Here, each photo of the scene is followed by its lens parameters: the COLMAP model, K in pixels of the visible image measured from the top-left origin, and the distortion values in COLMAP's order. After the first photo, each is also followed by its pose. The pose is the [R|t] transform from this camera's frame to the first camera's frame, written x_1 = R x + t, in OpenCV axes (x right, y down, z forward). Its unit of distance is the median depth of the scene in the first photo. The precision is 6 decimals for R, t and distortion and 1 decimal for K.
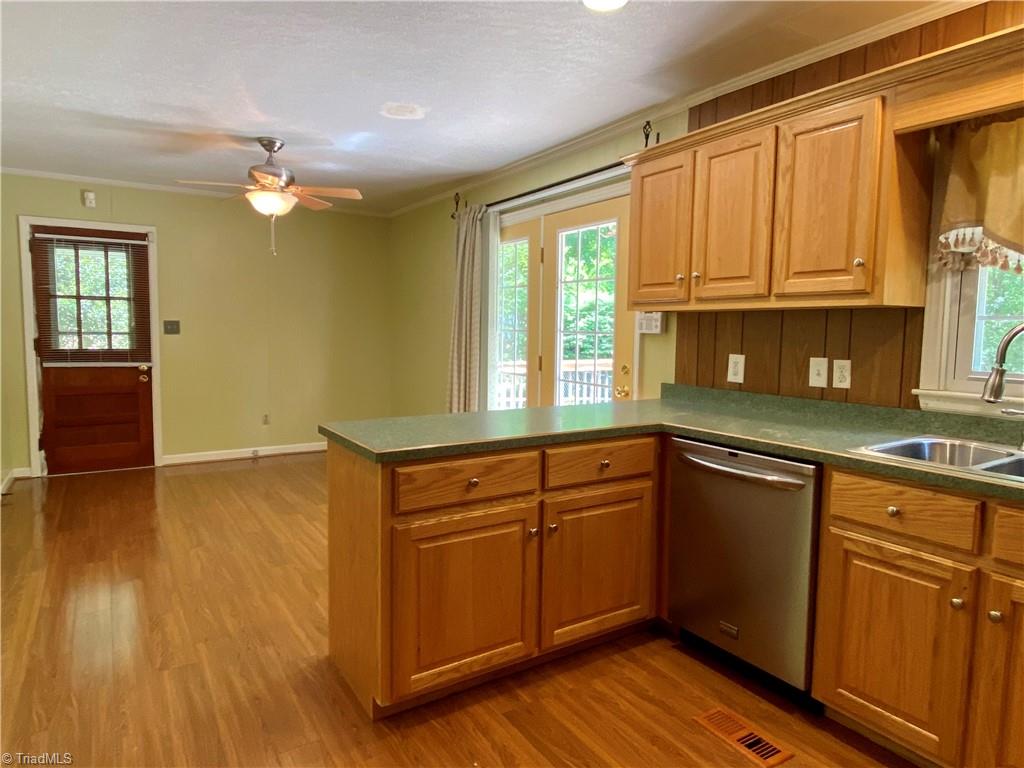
lens RADIAL K [[626.9, 0, 512.0], [0, 626.9, 384.0], [0, 0, 1]] dist [0.092022, -0.107370]
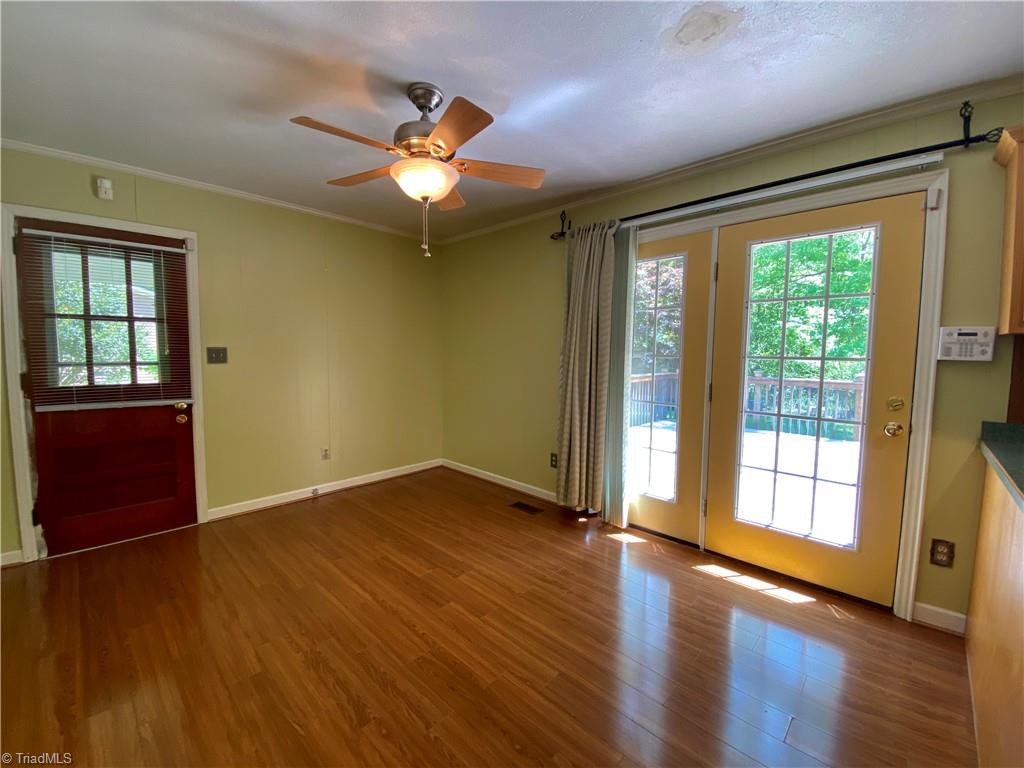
lens RADIAL K [[419.0, 0, 515.4], [0, 419.0, 384.1], [0, 0, 1]] dist [0.036861, -0.029173]
pose [[0.972798, -0.024006, 0.230408, -0.308392], [0.026093, 0.999641, -0.006013, -0.041198], [-0.230181, 0.011861, 0.973076, 0.405867]]
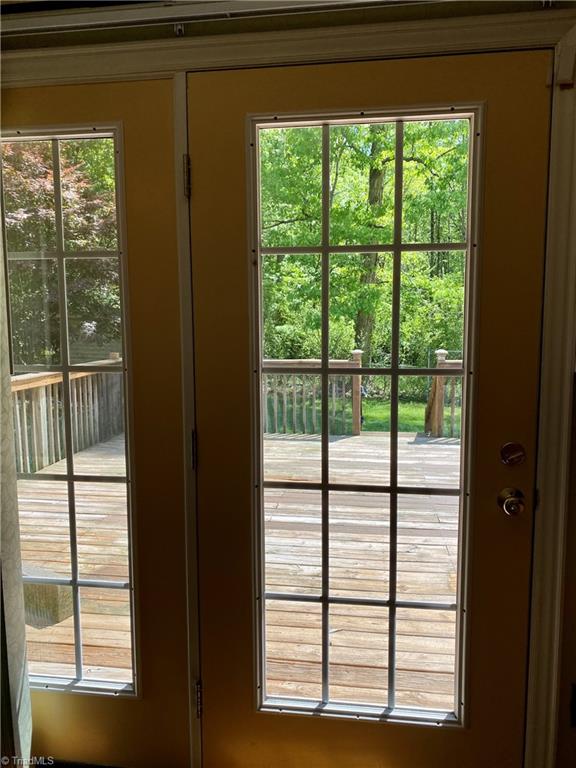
lens RADIAL K [[588.2, 0, 283.6], [0, 588.2, 381.0], [0, 0, 1]] dist [0.017387, -0.040374]
pose [[0.648914, -0.103854, 0.753741, -0.164801], [0.082465, 0.994405, 0.066018, -0.081429], [-0.756380, 0.019317, 0.653847, 0.604338]]
